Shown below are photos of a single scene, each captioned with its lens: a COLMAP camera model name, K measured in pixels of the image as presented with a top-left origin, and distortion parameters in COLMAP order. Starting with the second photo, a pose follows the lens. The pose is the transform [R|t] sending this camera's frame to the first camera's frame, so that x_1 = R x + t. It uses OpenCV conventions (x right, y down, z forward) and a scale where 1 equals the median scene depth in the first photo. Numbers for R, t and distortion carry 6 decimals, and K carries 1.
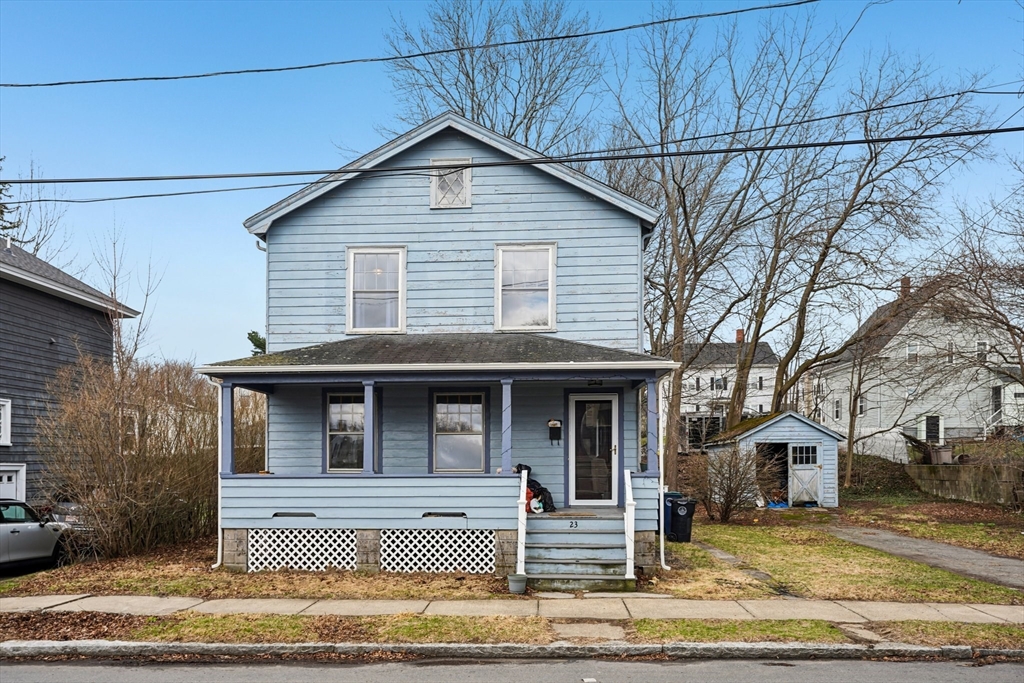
lens RADIAL K [[748.1, 0, 496.0], [0, 748.1, 338.4], [0, 0, 1]] dist [0.007497, 0.009333]
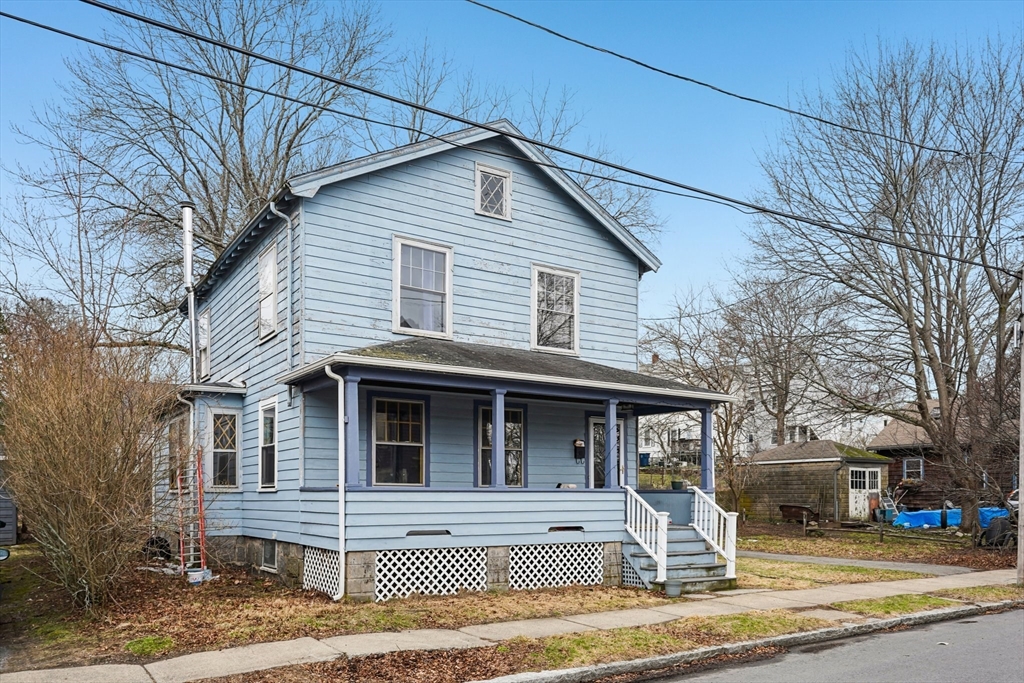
lens RADIAL K [[758.2, 0, 515.9], [0, 758.2, 365.3], [0, 0, 1]] dist [0.010668, 0.008273]
pose [[0.801382, 0.105497, 0.588776, -0.737446], [-0.105086, 0.993845, -0.035045, 0.059609], [-0.588850, -0.033788, 0.807536, 0.223008]]
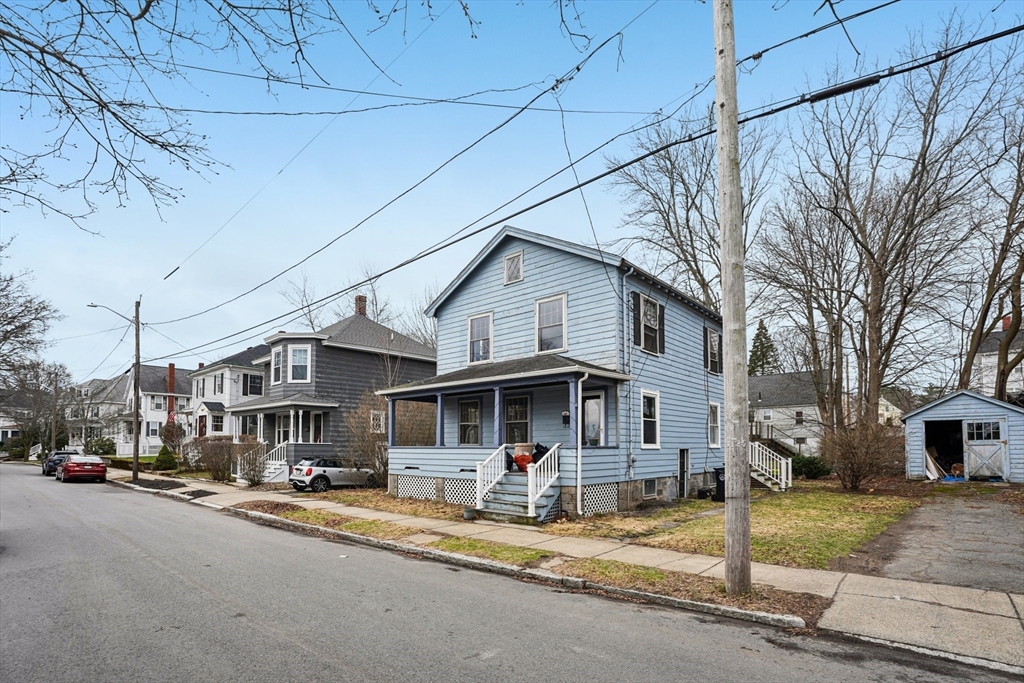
lens RADIAL K [[488.4, 0, 506.1], [0, 488.4, 332.2], [0, 0, 1]] dist [-0.059854, 0.019729]
pose [[0.790372, -0.137188, -0.597069, 0.676211], [0.097346, 0.990346, -0.098689, 0.044450], [0.604843, 0.019879, 0.796096, 0.180239]]
